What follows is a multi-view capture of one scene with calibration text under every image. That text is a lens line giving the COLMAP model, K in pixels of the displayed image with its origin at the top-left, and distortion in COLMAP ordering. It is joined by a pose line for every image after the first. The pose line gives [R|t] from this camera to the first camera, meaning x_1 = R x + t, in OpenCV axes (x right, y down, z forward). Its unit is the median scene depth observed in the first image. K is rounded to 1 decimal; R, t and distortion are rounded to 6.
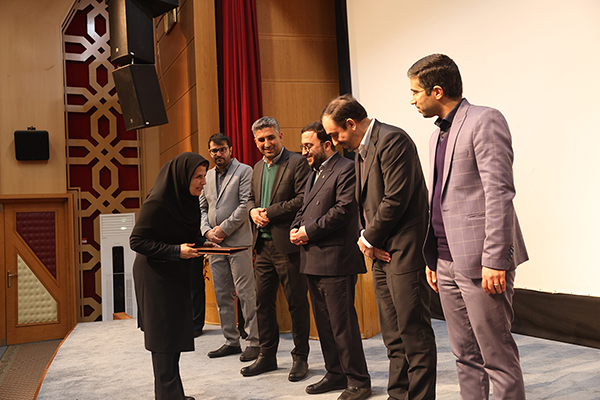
lens RADIAL K [[579.2, 0, 299.9], [0, 579.2, 199.2], [0, 0, 1]] dist [-0.000731, 0.001379]
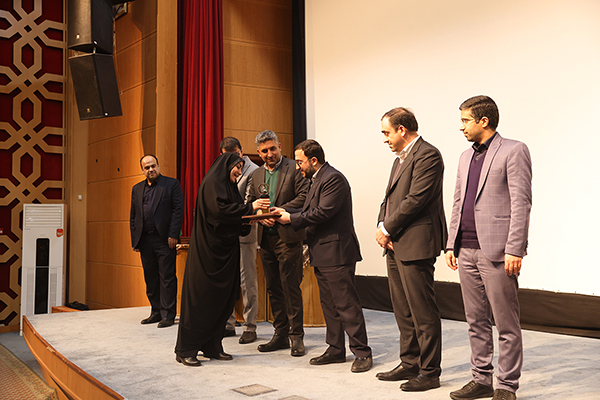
lens RADIAL K [[618.3, 0, 300.2], [0, 618.3, 199.7], [0, 0, 1]] dist [0.015144, 0.008195]
pose [[0.965162, 0.053040, 0.256221, -0.170278], [-0.051776, 0.998590, -0.011680, 0.008319], [-0.256479, -0.001993, 0.966548, -0.089710]]
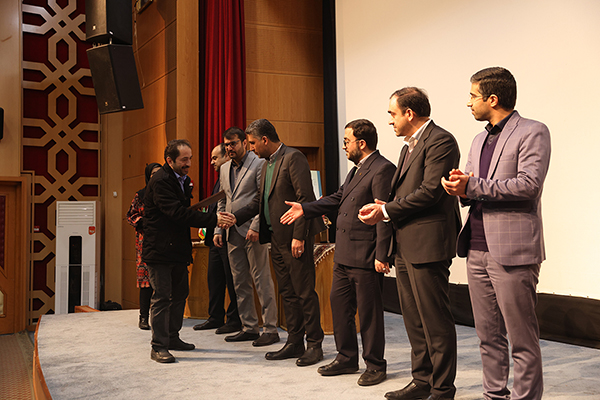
lens RADIAL K [[631.1, 0, 299.0], [0, 631.1, 200.2], [0, 0, 1]] dist [0.019454, 0.011520]
pose [[0.993215, 0.042995, 0.108050, -0.068526], [-0.043614, 0.999043, 0.003373, 0.004507], [-0.107802, -0.008063, 0.994140, -0.053972]]
